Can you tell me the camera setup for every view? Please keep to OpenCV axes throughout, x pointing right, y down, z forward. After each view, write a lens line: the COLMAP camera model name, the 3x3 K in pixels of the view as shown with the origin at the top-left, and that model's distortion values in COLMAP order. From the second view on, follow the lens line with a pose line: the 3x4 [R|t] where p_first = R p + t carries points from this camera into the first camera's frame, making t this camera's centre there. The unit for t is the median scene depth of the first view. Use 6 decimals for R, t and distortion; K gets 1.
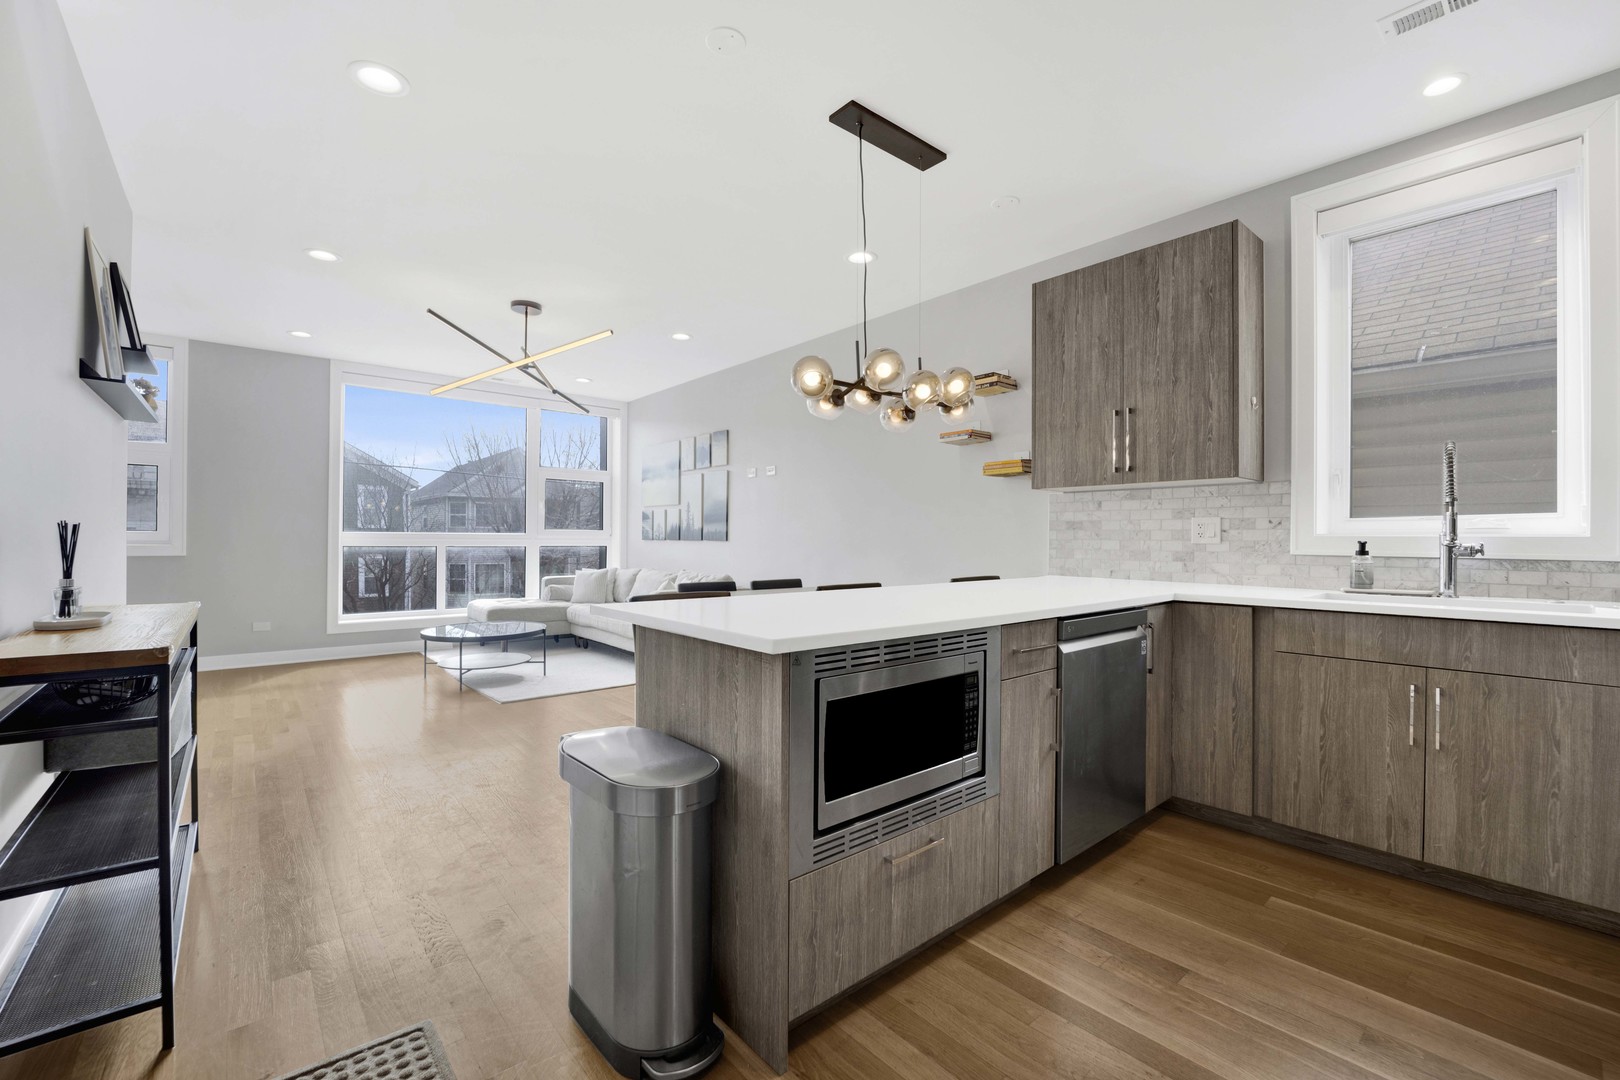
lens RADIAL K [[678.8, 0, 798.3], [0, 678.8, 541.2], [0, 0, 1]] dist [-0.023788, -0.000046]
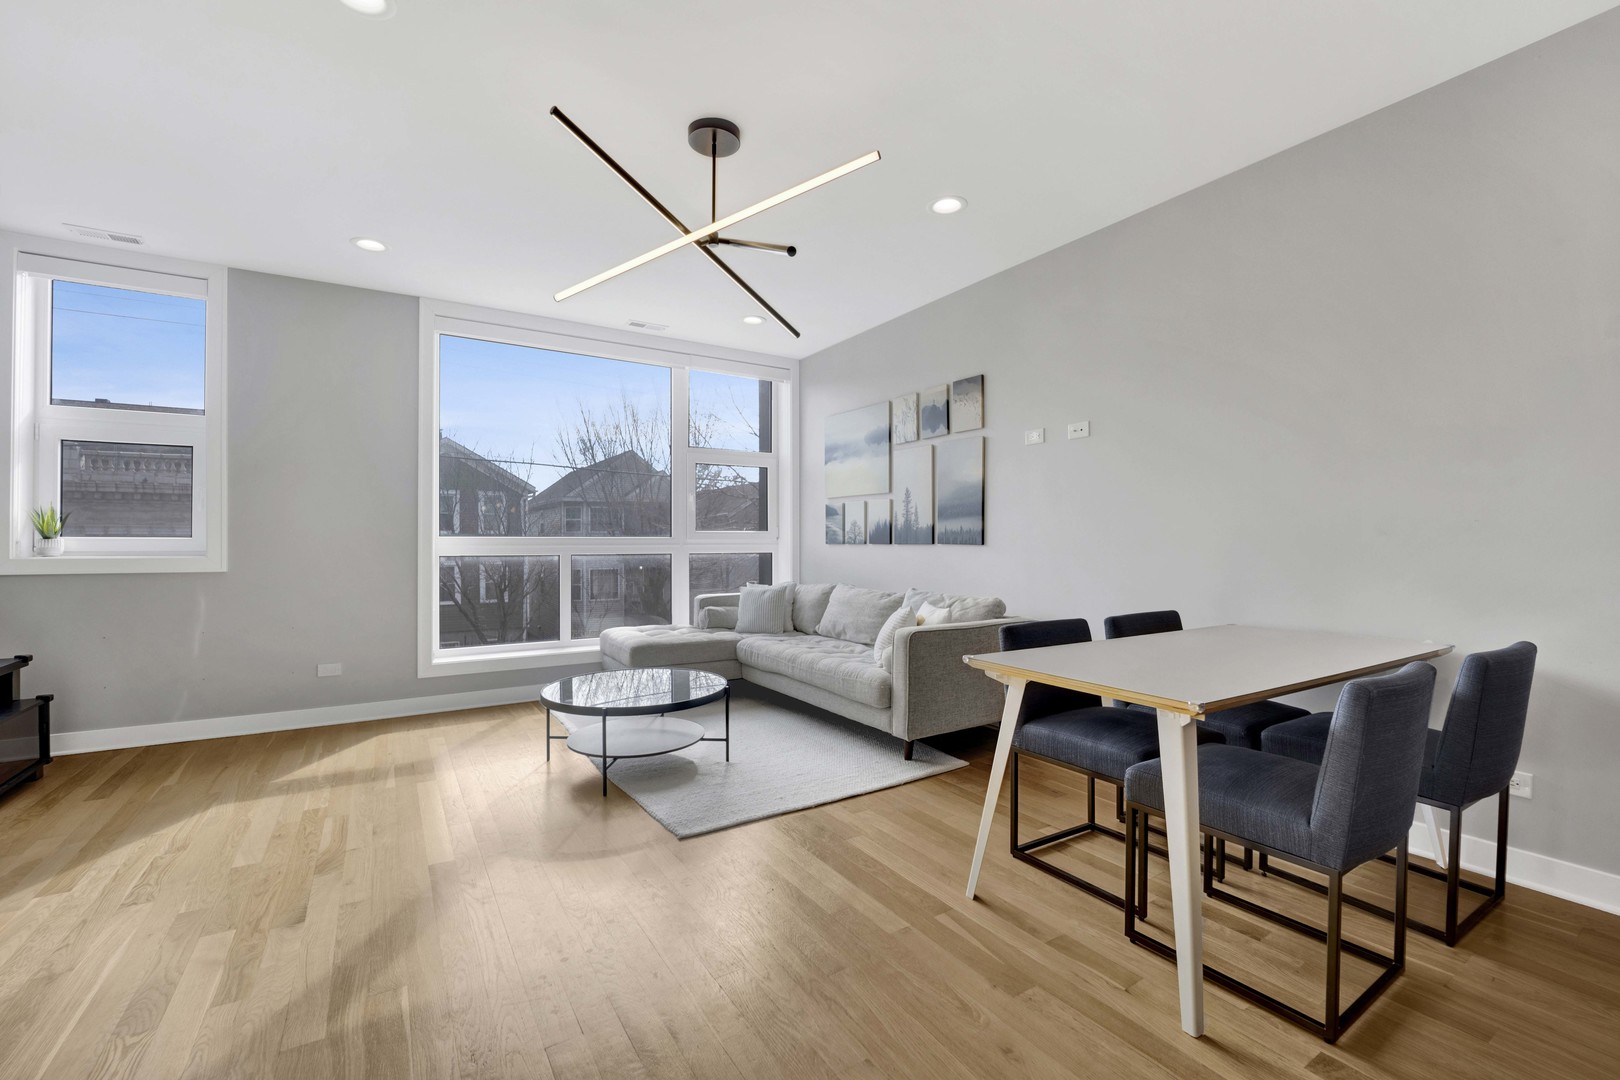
lens RADIAL K [[678.8, 0, 798.3], [0, 678.8, 541.2], [0, 0, 1]] dist [-0.023788, -0.000046]
pose [[0.989732, -0.008077, -0.142705, -0.379033], [0.007444, 0.999960, -0.004969, -0.003753], [0.142739, 0.003856, 0.989753, 0.669339]]
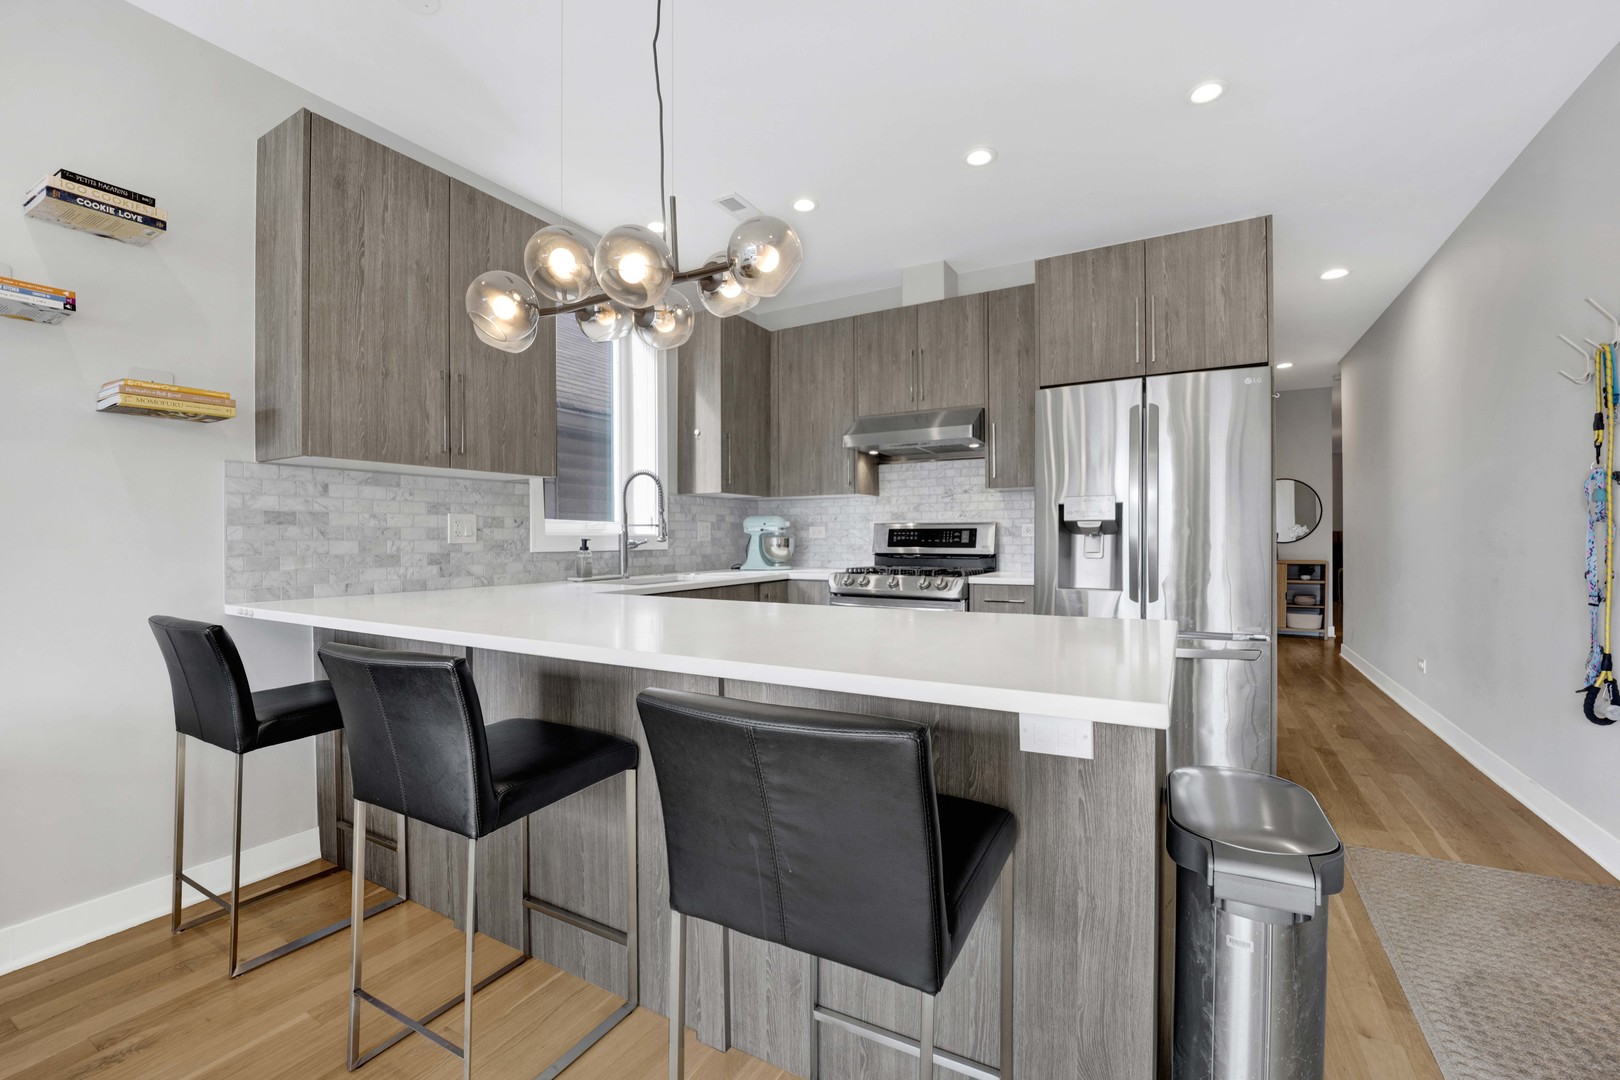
lens RADIAL K [[678.8, 0, 798.3], [0, 678.8, 541.2], [0, 0, 1]] dist [-0.023788, -0.000046]
pose [[-0.349398, -0.009009, 0.936931, -0.390964], [0.006156, 0.999910, 0.011910, -0.007135], [-0.936954, 0.009929, -0.349311, 0.890036]]
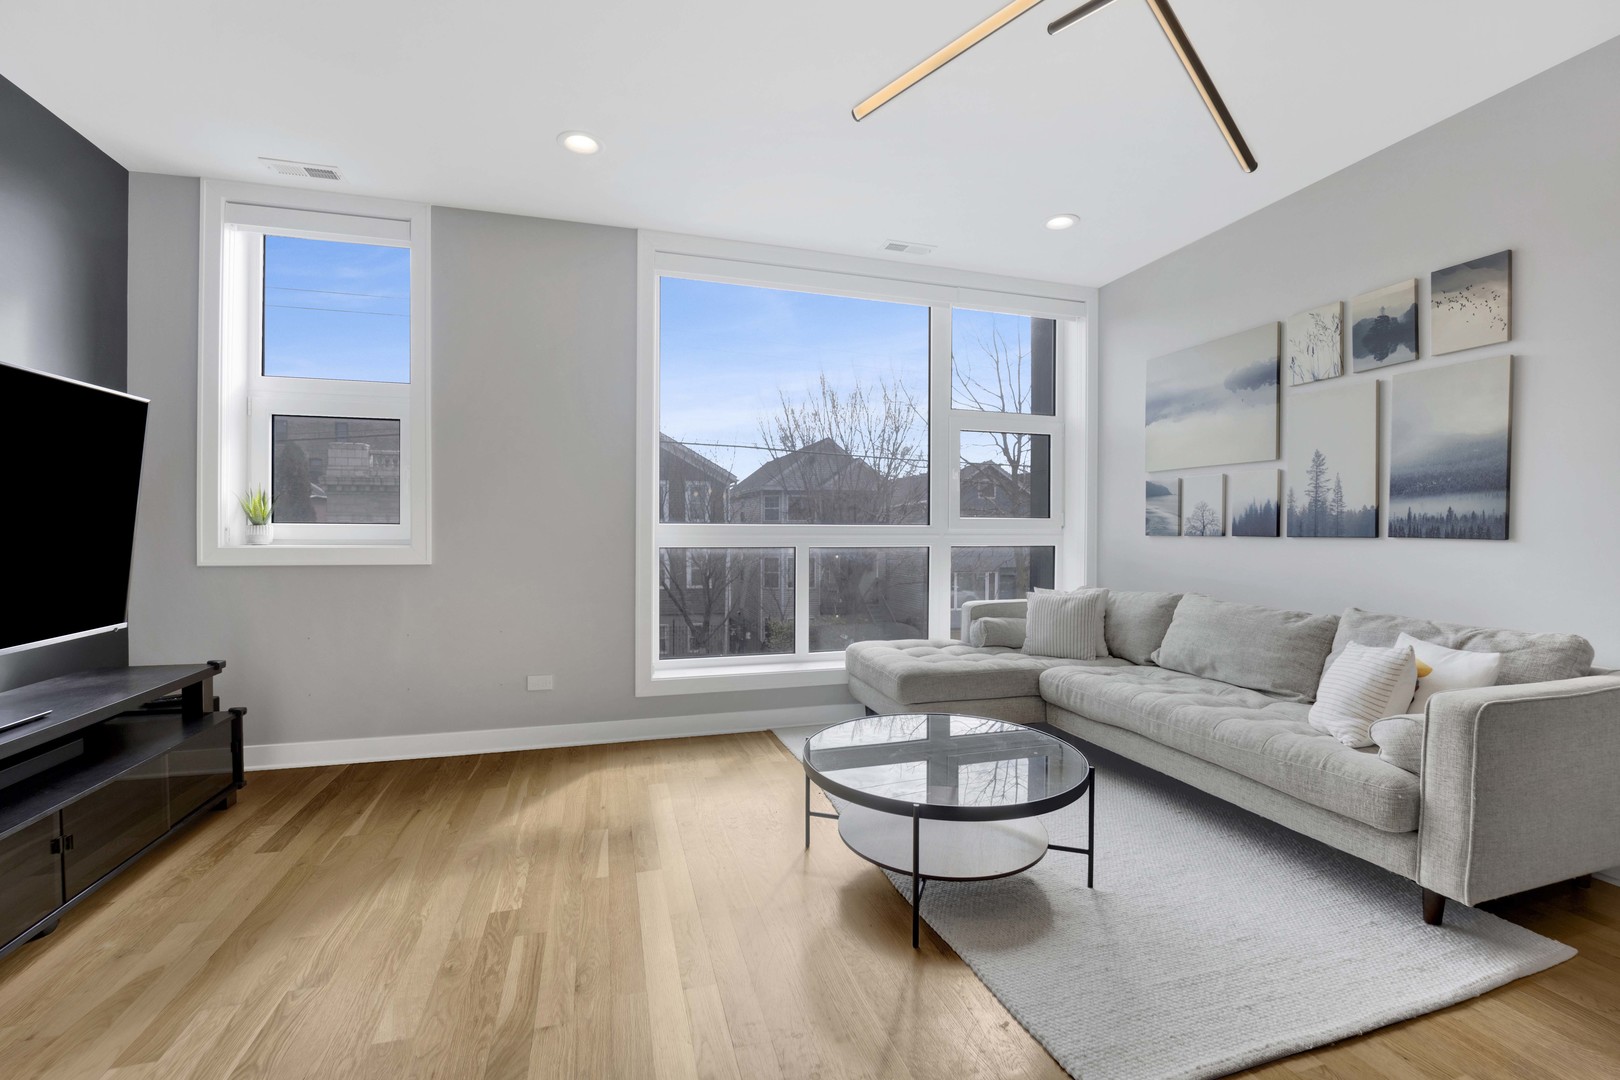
lens RADIAL K [[675.2, 0, 805.1], [0, 675.2, 540.6], [0, 0, 1]] dist [-0.024056, 0.000169]
pose [[0.918531, 0.002451, -0.395342, -0.651198], [0.001365, 0.999955, 0.009372, -0.007989], [0.395348, -0.009148, 0.918486, 1.011838]]
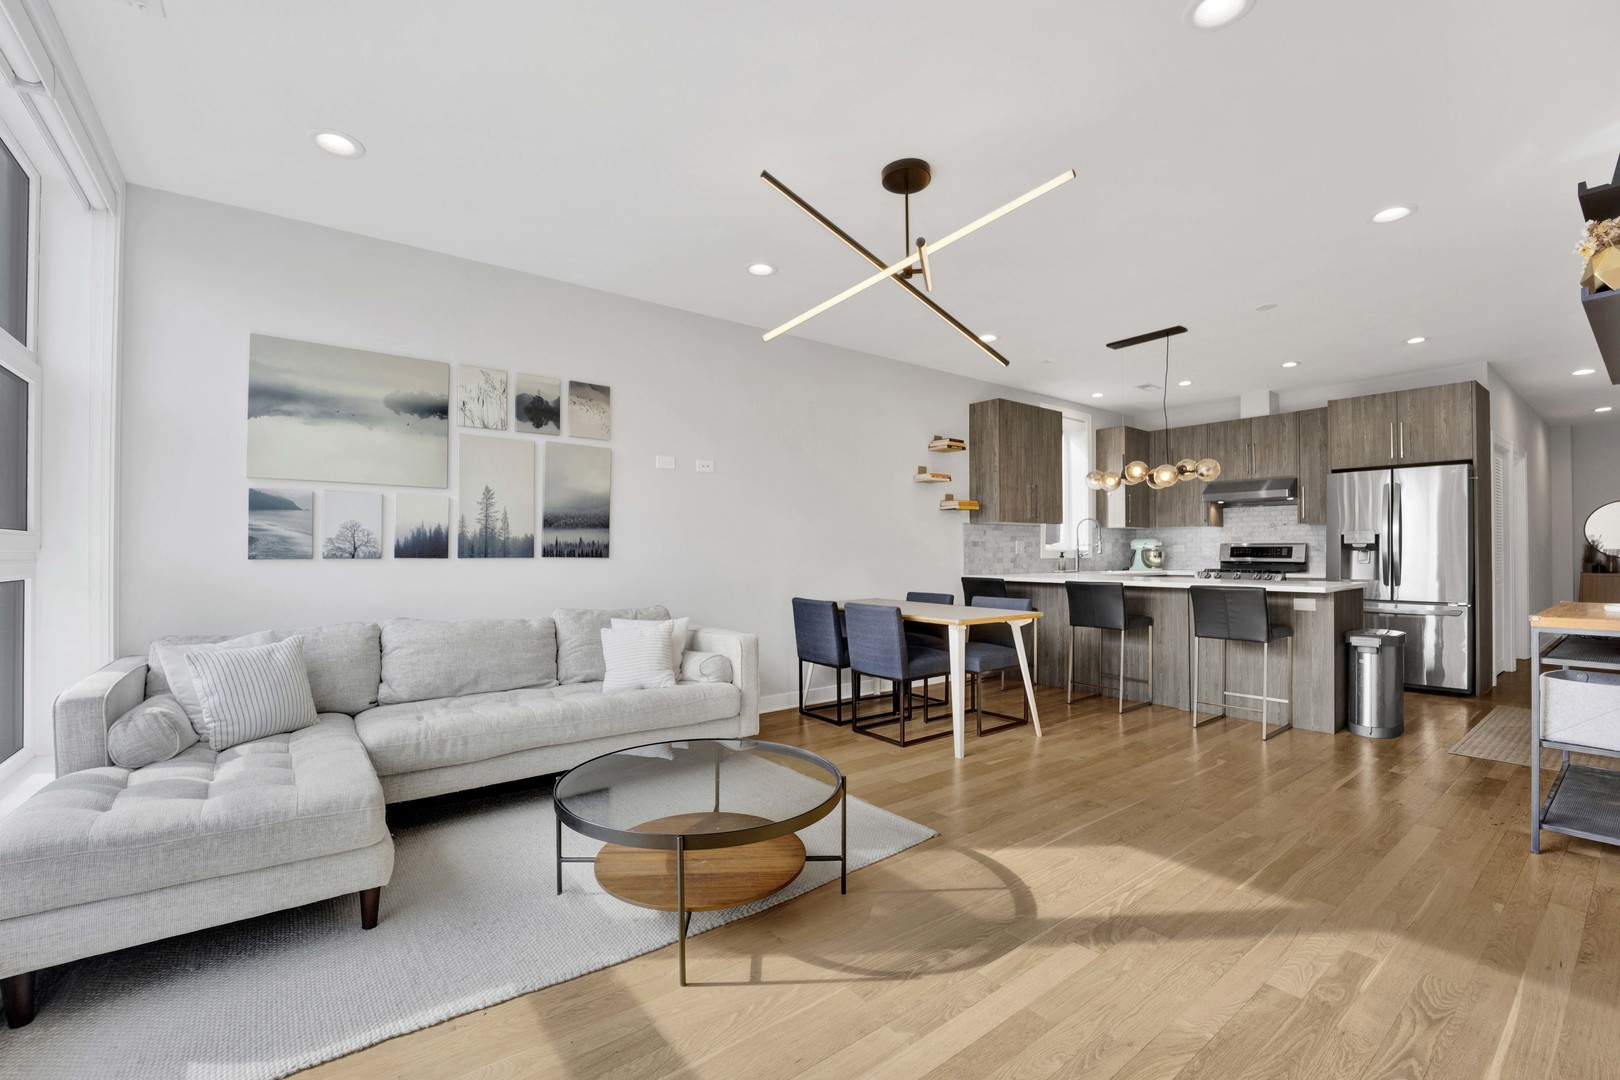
lens RADIAL K [[684.2, 0, 787.4], [0, 684.2, 546.2], [0, 0, 1]] dist [0.002602, -0.015852]
pose [[0.047563, 0.002513, 0.998865, -1.513416], [0.004918, 0.999984, -0.002750, -0.017240], [-0.998856, 0.005043, 0.047549, 1.604139]]
